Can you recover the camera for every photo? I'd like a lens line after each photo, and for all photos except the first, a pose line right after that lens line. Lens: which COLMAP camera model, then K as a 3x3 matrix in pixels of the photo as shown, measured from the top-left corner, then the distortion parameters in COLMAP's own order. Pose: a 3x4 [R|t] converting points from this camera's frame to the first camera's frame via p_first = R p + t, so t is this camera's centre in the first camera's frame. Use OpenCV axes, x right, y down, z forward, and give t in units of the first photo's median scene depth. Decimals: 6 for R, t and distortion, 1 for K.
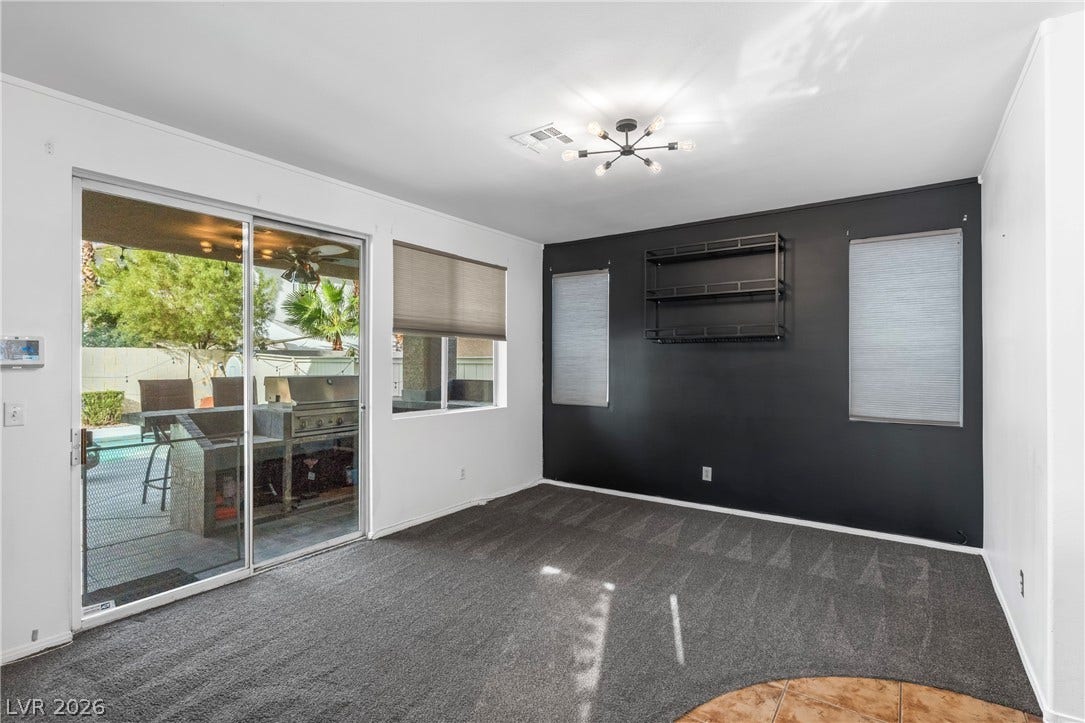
lens RADIAL K [[522.3, 0, 544.5], [0, 522.3, 355.5], [0, 0, 1]] dist [0.001120, 0.000658]
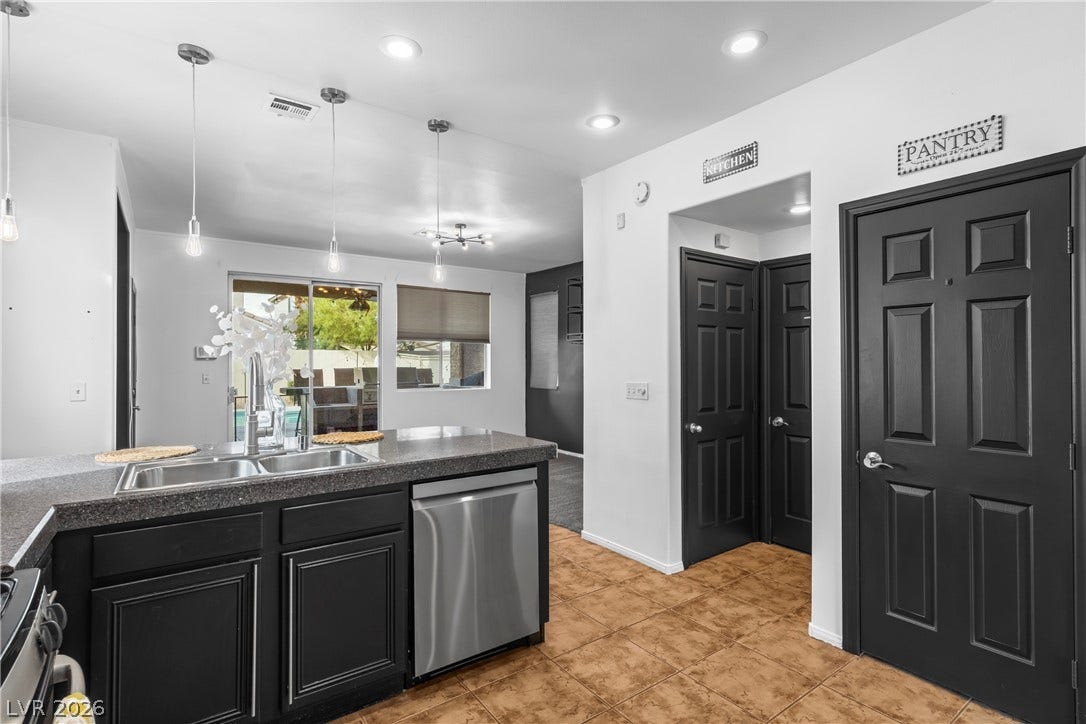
lens RADIAL K [[522.8, 0, 543.5], [0, 522.8, 359.0], [0, 0, 1]] dist [0.001120, 0.000658]
pose [[0.945349, -0.002005, -0.326055, 0.692077], [0.004598, 0.999964, 0.007182, 0.007032], [0.326028, -0.008289, 0.945324, -0.426253]]
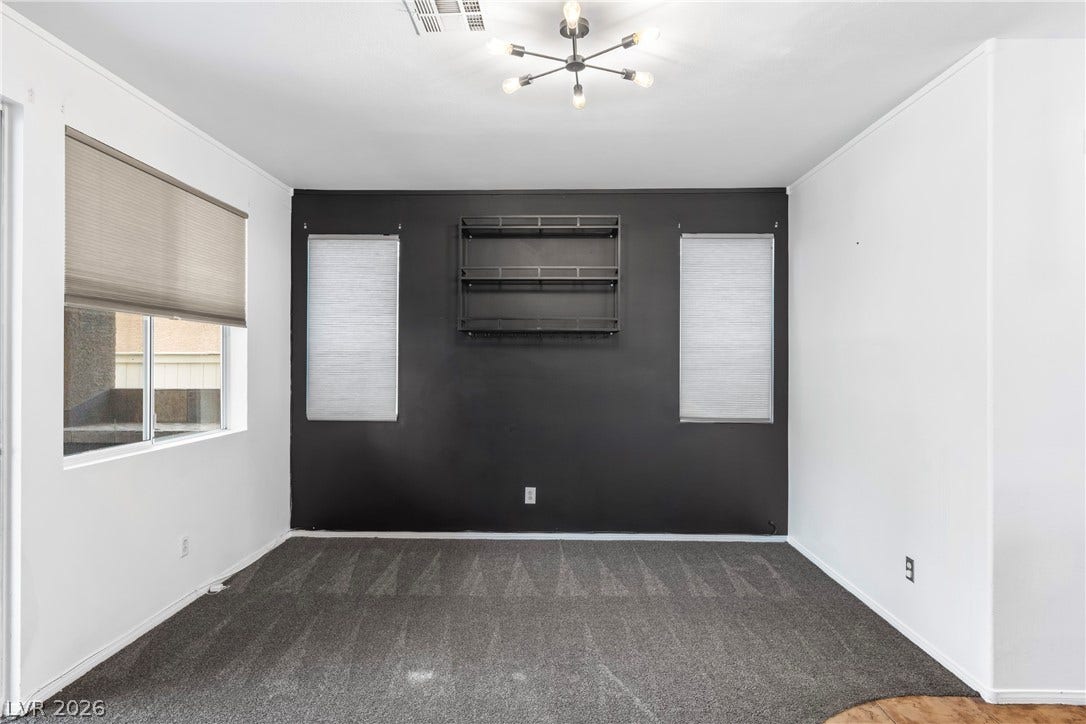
lens RADIAL K [[590.5, 0, 547.2], [0, 590.5, 356.8], [0, 0, 1]] dist [0.005731, 0.002167]
pose [[0.831315, 0.005256, 0.555776, -0.216295], [-0.009039, 0.999951, 0.004063, 0.002224], [-0.555728, -0.008401, 0.831322, 0.235881]]
